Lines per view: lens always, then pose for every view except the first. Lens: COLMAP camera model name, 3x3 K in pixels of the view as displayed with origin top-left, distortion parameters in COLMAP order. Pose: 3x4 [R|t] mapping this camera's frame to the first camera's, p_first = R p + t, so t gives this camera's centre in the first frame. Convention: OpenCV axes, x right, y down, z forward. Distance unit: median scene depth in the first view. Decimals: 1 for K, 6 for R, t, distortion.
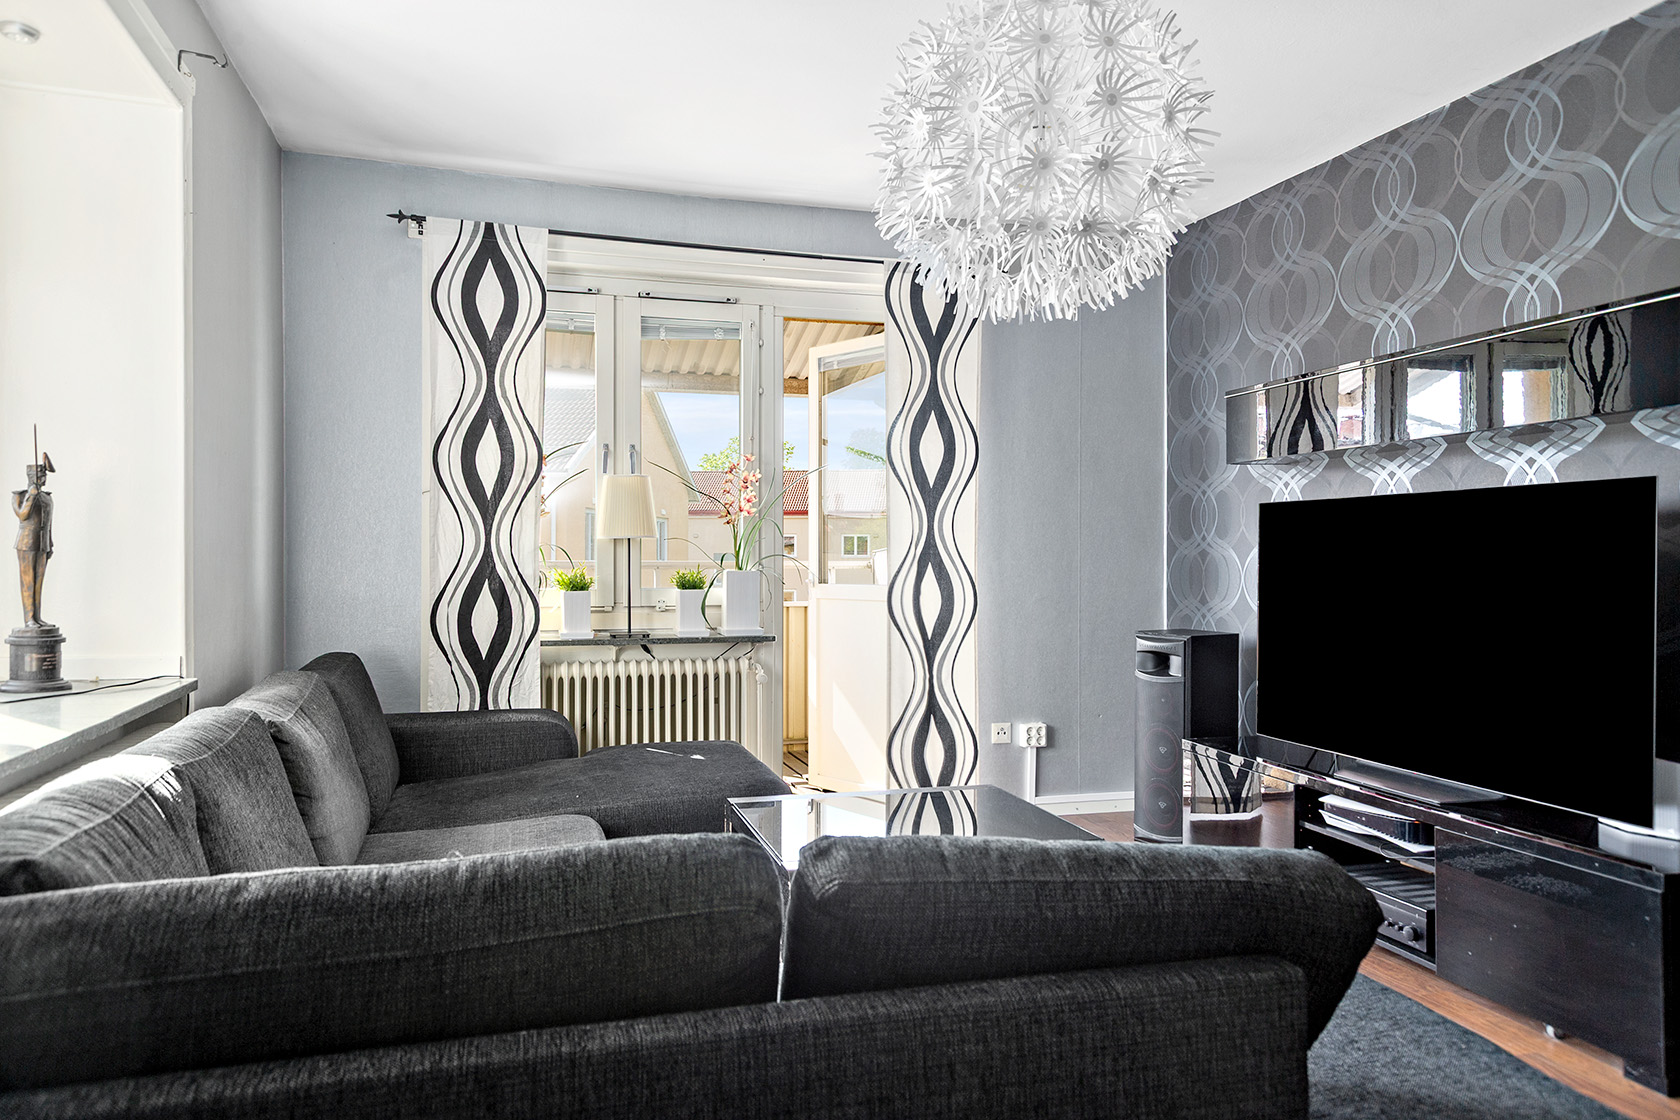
lens RADIAL K [[1123.2, 0, 841.2], [0, 1123.2, 547.7], [0, 0, 1]] dist [0.015951, -0.000979]
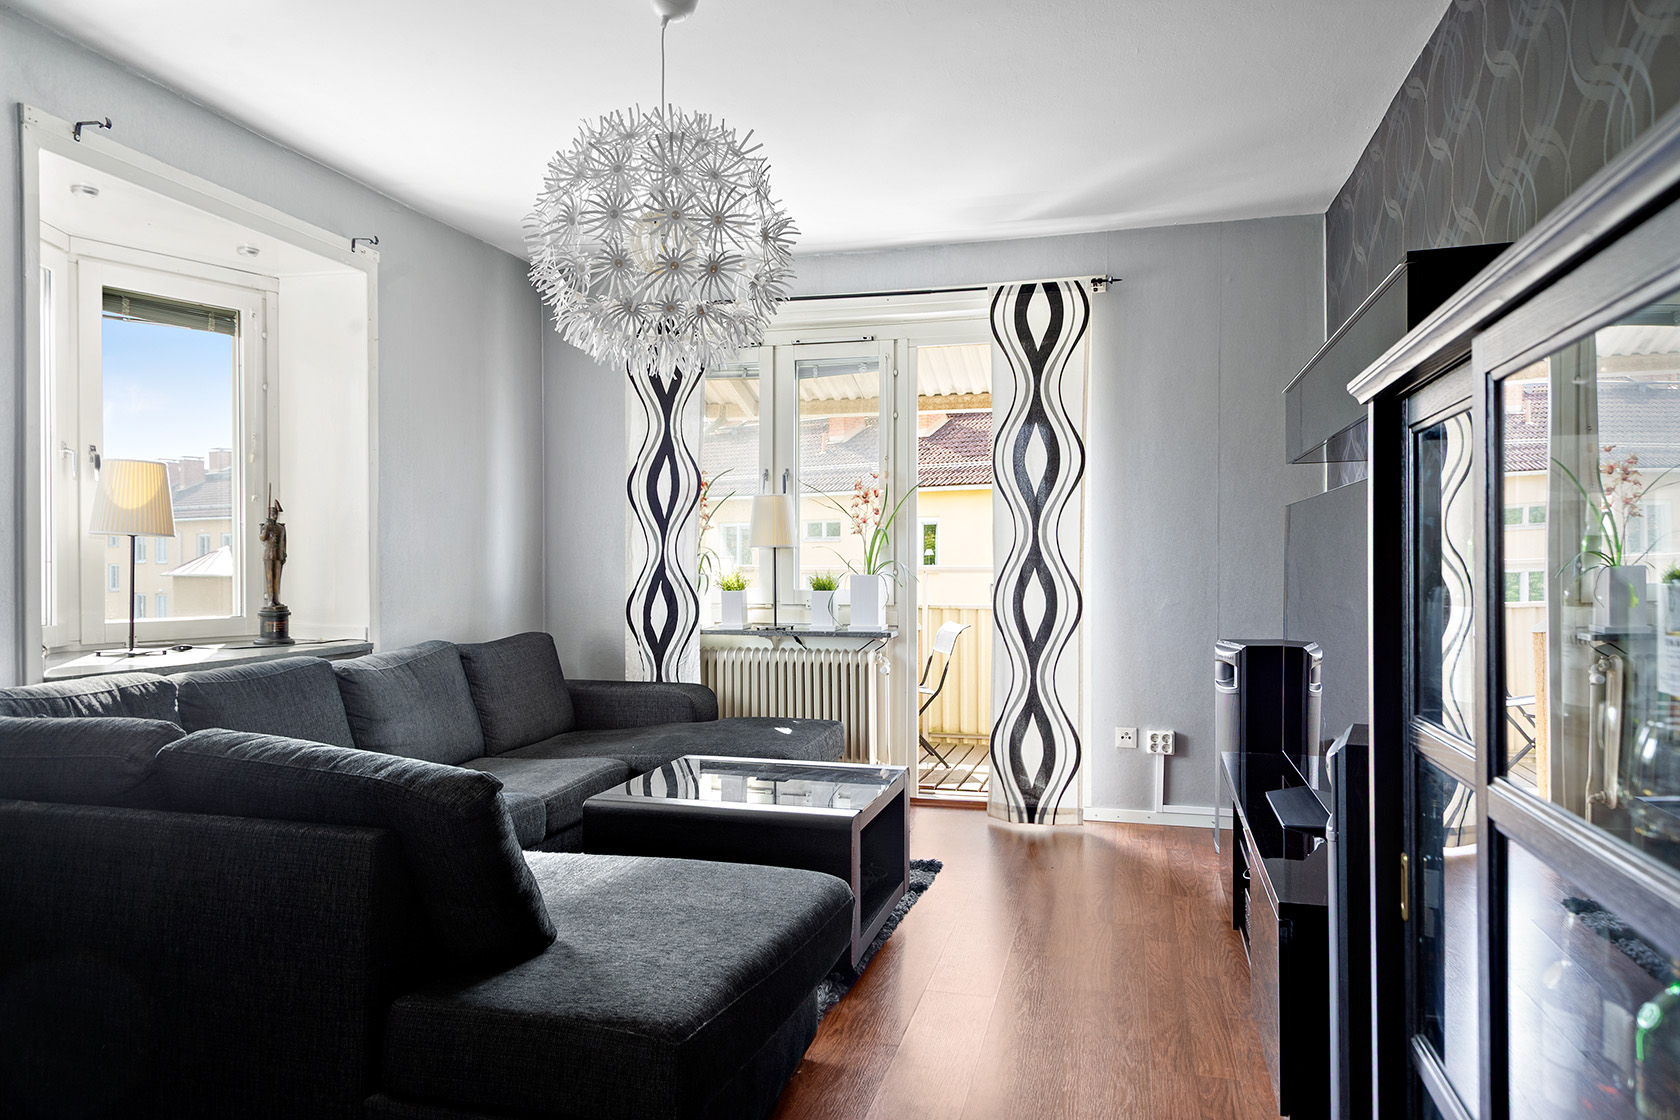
lens RADIAL K [[1113.6, 0, 840.0], [0, 1113.6, 560.0], [0, 0, 1]] dist [0.010310, 0.001011]
pose [[0.858069, -0.002330, -0.513529, 0.505747], [0.005069, 0.999979, 0.003932, 0.000768], [0.513509, -0.005977, 0.858063, 0.014012]]
